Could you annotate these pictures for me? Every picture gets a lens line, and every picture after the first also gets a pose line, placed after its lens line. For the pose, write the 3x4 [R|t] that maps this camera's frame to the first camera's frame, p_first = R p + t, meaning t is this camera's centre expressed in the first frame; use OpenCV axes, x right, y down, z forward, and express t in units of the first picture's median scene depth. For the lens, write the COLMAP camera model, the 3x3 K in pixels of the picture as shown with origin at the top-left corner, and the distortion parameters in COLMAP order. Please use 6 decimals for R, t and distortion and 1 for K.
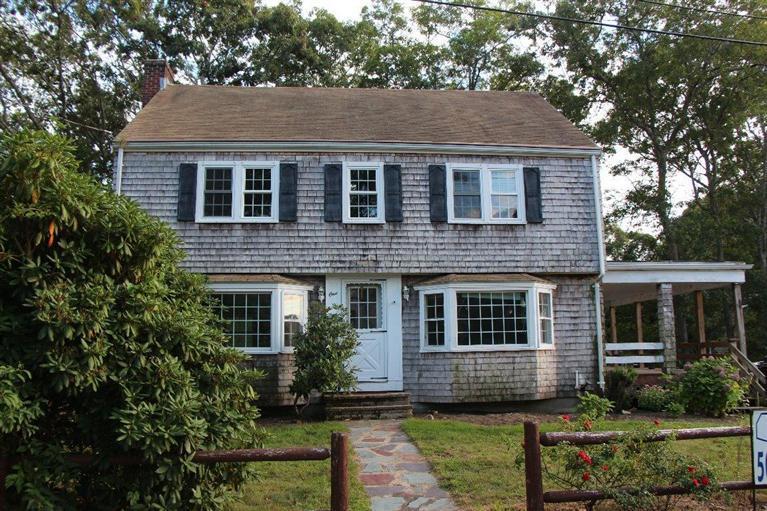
lens RADIAL K [[639.4, 0, 383.5], [0, 639.4, 255.5], [0, 0, 1]] dist [-0.182320, 0.175671]
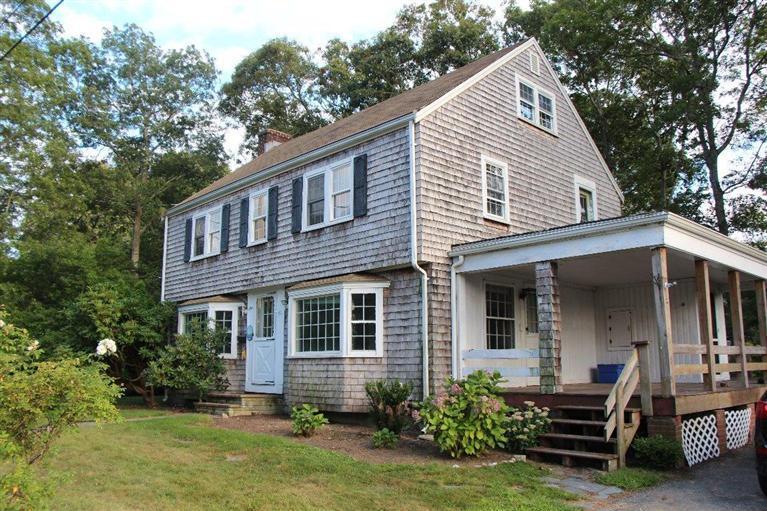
lens RADIAL K [[639.4, 0, 383.5], [0, 639.4, 255.5], [0, 0, 1]] dist [-0.182320, 0.175671]
pose [[0.616335, -0.122646, -0.777875, 0.968128], [0.119848, 0.990900, -0.061274, 0.064006], [0.778310, -0.055462, 0.625425, 0.456706]]
